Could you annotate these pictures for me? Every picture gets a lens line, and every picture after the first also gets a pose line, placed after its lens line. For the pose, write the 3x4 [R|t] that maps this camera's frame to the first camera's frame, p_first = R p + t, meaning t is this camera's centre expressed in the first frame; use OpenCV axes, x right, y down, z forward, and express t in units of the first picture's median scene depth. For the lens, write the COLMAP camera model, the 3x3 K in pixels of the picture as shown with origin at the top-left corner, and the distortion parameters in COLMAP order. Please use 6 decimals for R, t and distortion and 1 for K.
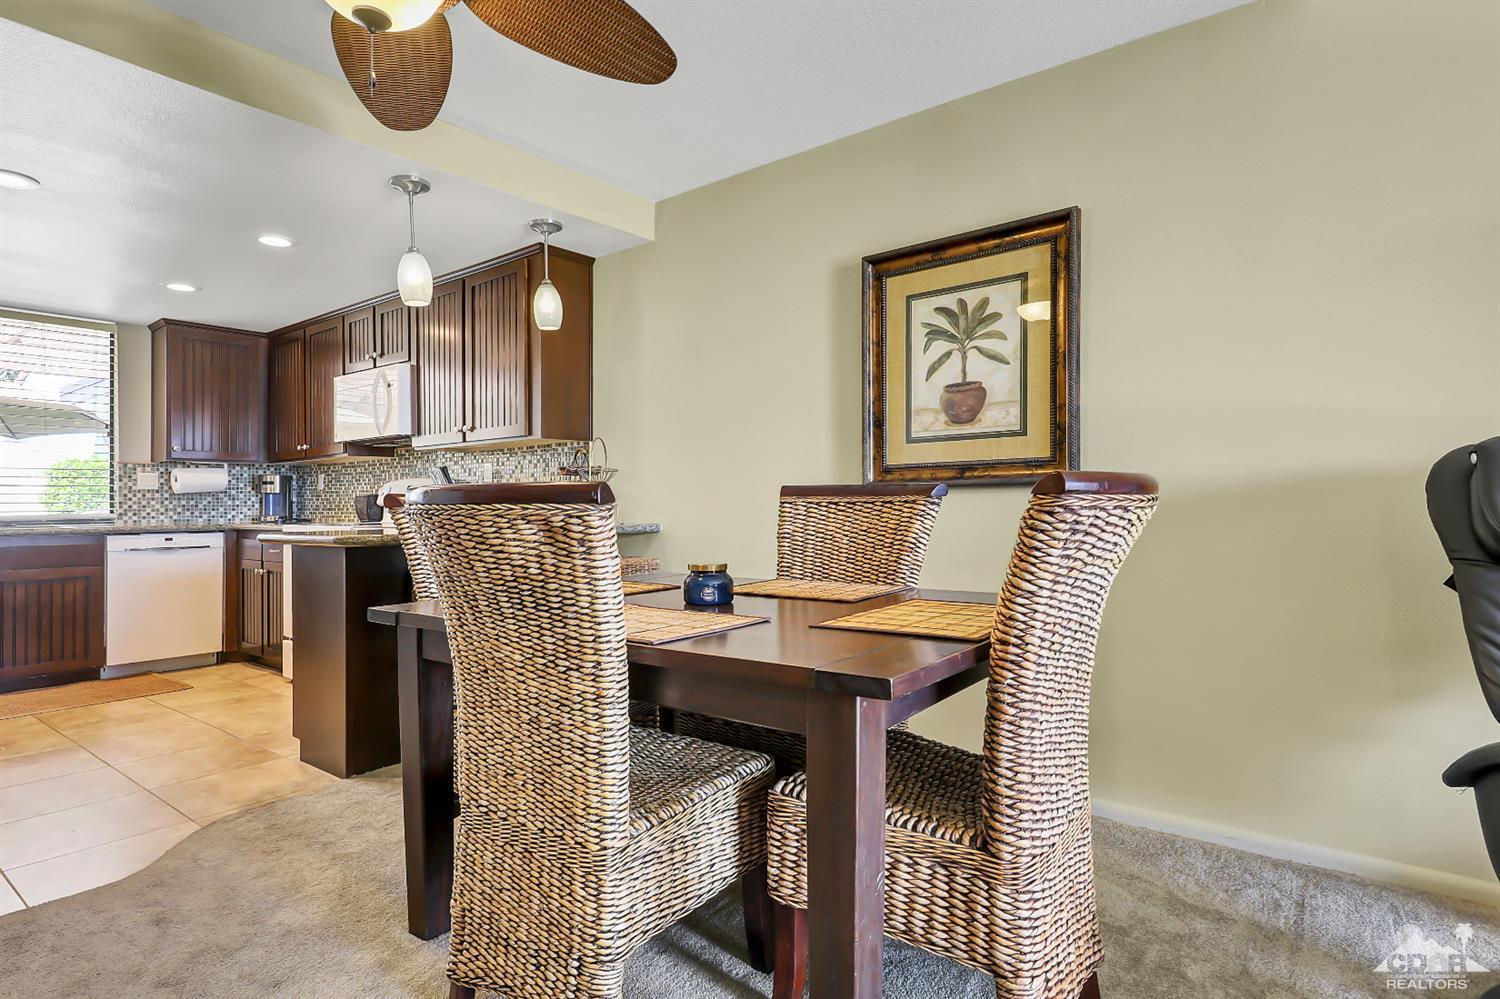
lens RADIAL K [[769.2, 0, 753.8], [0, 769.2, 479.7], [0, 0, 1]] dist [0.047156, -0.015651]
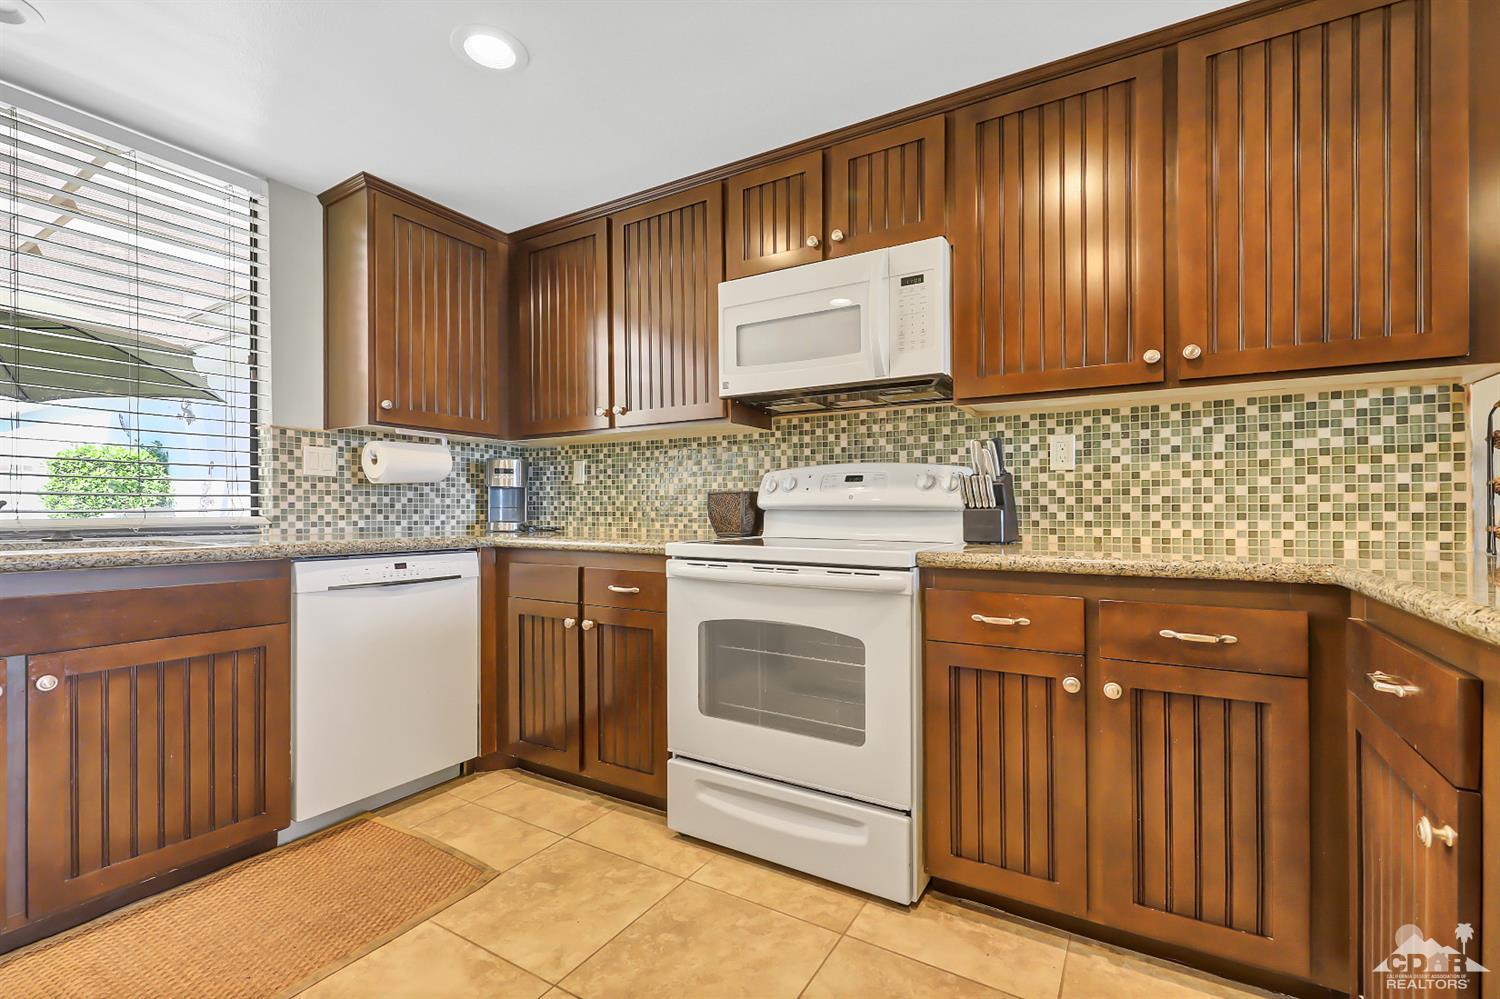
lens RADIAL K [[636.3, 0, 815.3], [0, 636.3, 502.8], [0, 0, 1]] dist [0.018066, -0.007083]
pose [[0.986521, 0.014645, 0.162976, -0.491565], [-0.017491, 0.999718, 0.016037, 0.018523], [-0.162695, -0.018671, 0.986500, 0.477168]]
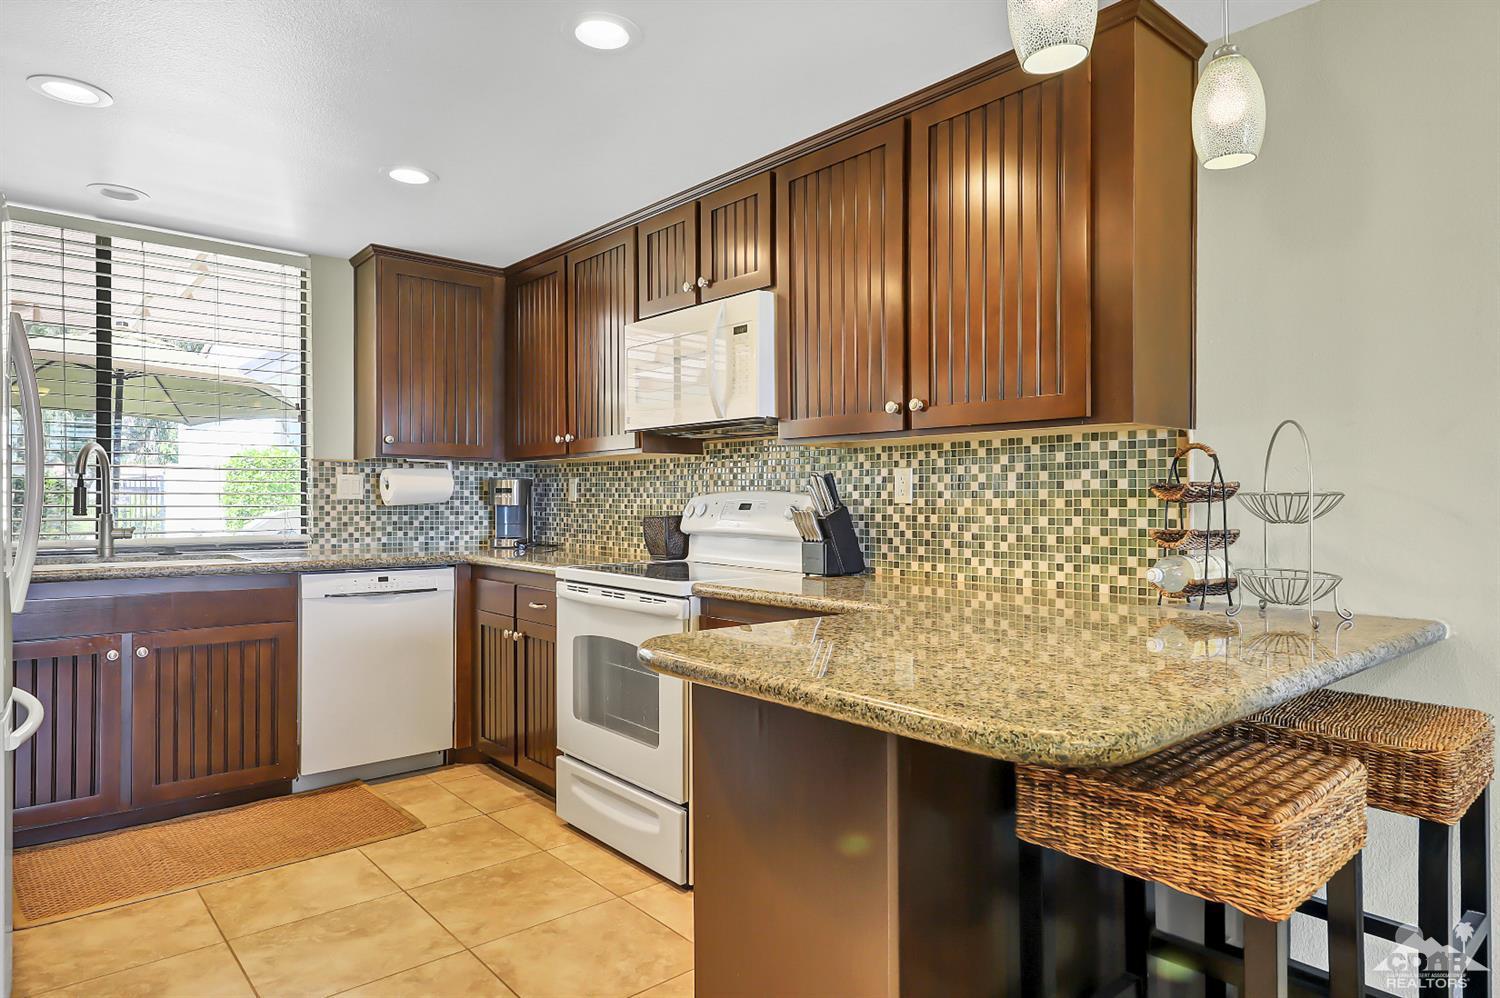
lens RADIAL K [[900.5, 0, 800.2], [0, 900.5, 494.0], [0, 0, 1]] dist [0.032382, 0.000497]
pose [[0.985682, 0.014791, -0.167964, -0.254989], [-0.011254, 0.999695, 0.021993, -0.014127], [0.168238, -0.019787, 0.985548, 0.291324]]
